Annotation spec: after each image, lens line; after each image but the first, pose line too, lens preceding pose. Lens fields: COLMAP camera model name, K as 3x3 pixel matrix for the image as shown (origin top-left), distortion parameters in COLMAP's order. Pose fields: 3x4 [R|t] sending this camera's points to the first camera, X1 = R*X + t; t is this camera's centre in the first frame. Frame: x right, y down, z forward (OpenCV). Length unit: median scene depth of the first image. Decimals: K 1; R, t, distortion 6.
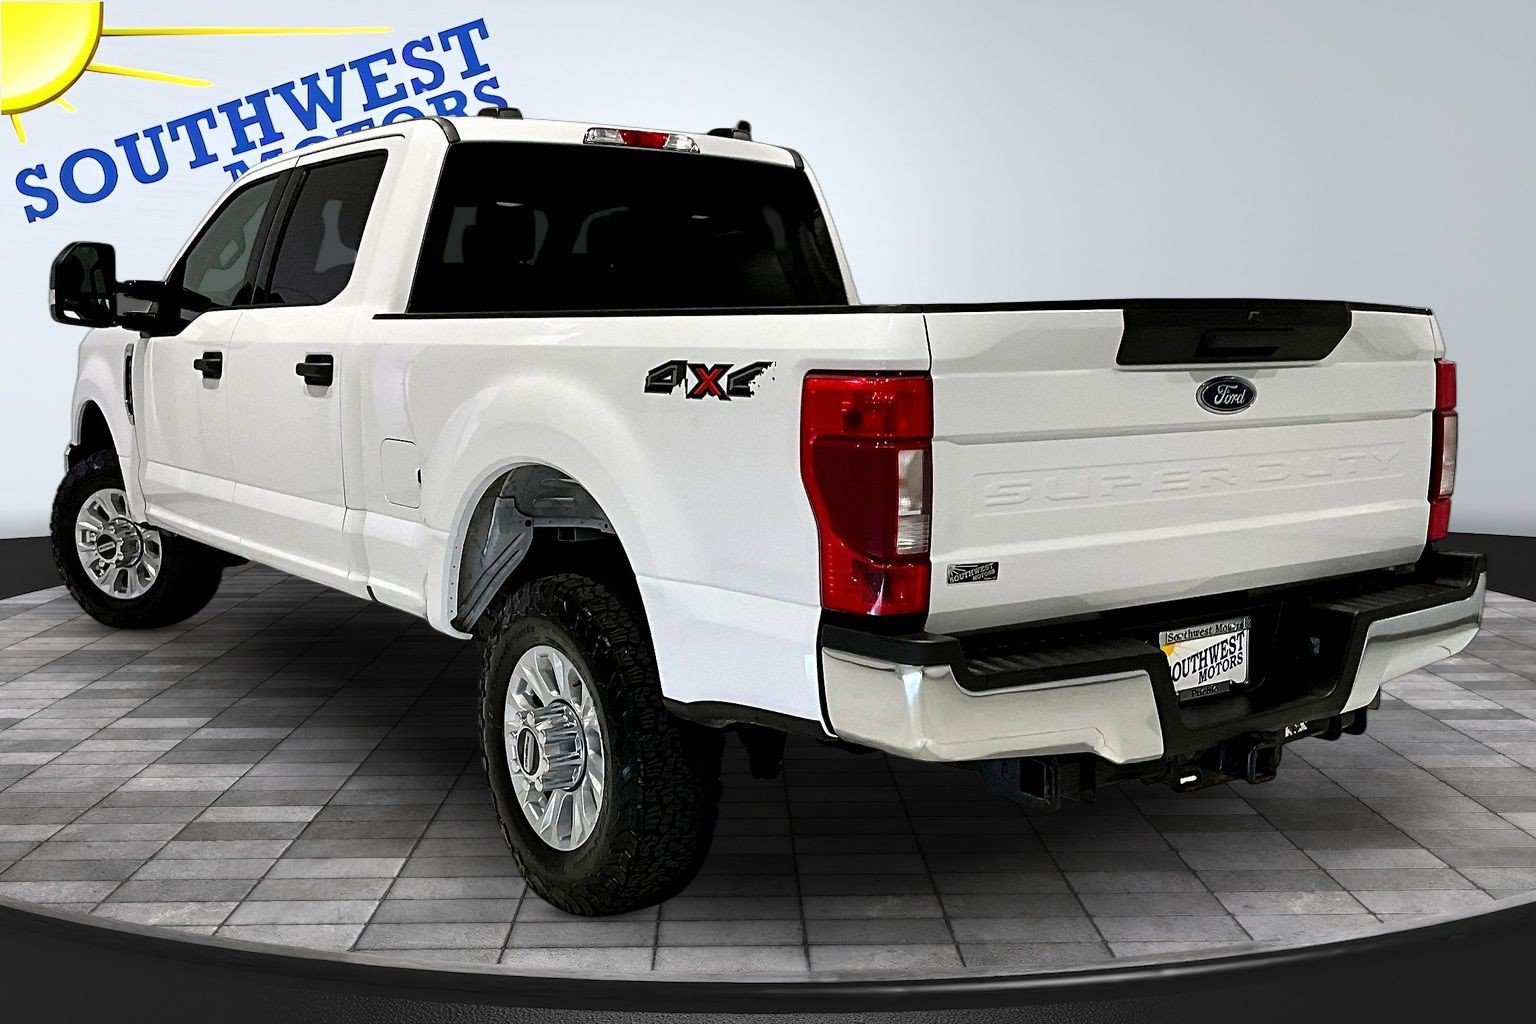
lens RADIAL K [[1547.9, 0, 808.6], [0, 1547.9, 511.7], [0, 0, 1]] dist [0.050300, -0.001627]
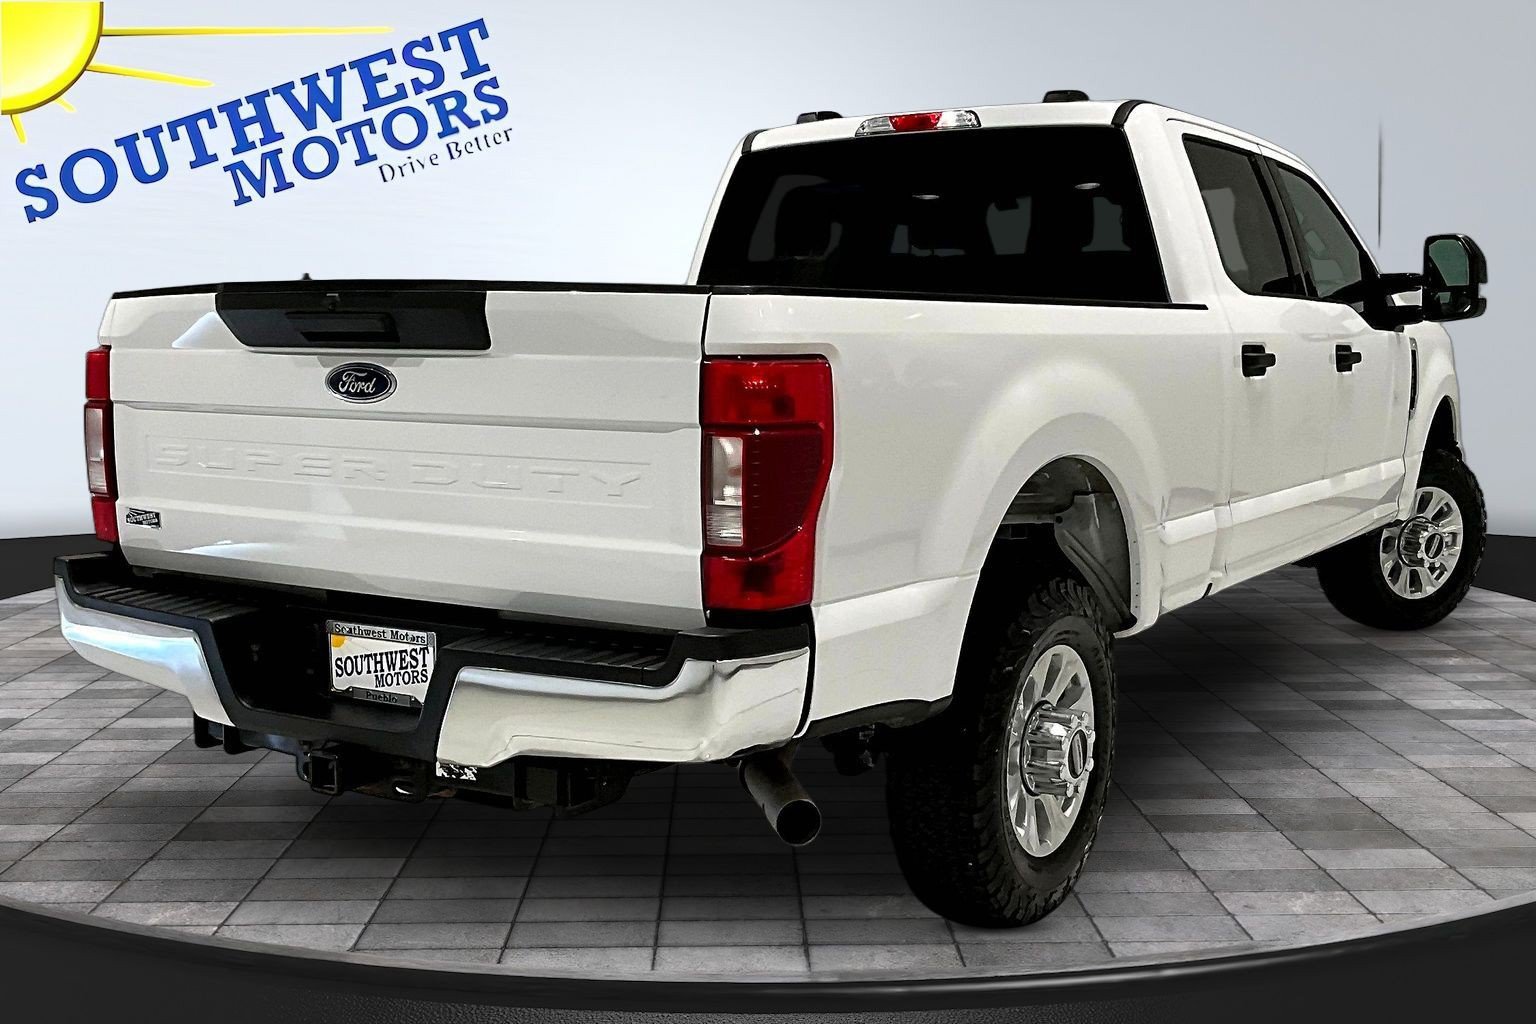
lens RADIAL K [[1532.5, 0, 898.6], [0, 1532.5, 486.9], [0, 0, 1]] dist [0.053502, 0.000748]
pose [[0.405402, 0.101203, -0.908519, 1.224769], [-0.103176, 0.992568, 0.064526, -0.103893], [0.908297, 0.067578, 0.412831, 0.896414]]
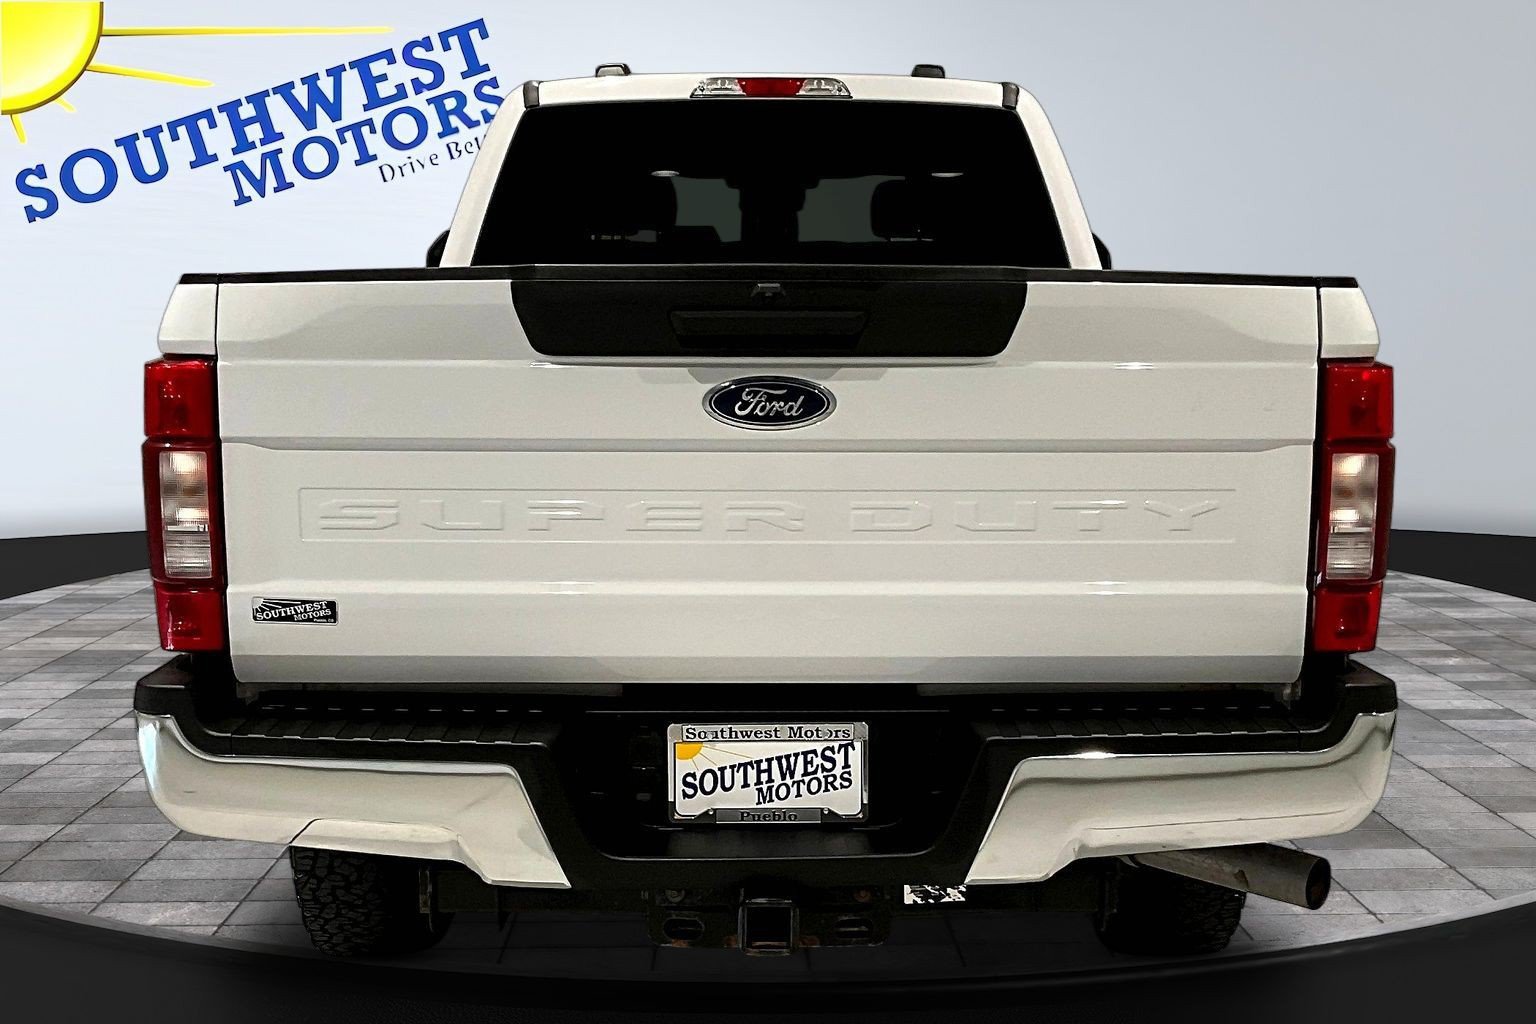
lens RADIAL K [[1547.9, 0, 808.6], [0, 1547.9, 511.7], [0, 0, 1]] dist [0.050300, -0.001627]
pose [[0.810616, 0.083735, -0.579561, 0.675243], [-0.071770, 0.996468, 0.043587, -0.056476], [0.581164, 0.006263, 0.813762, 0.433991]]
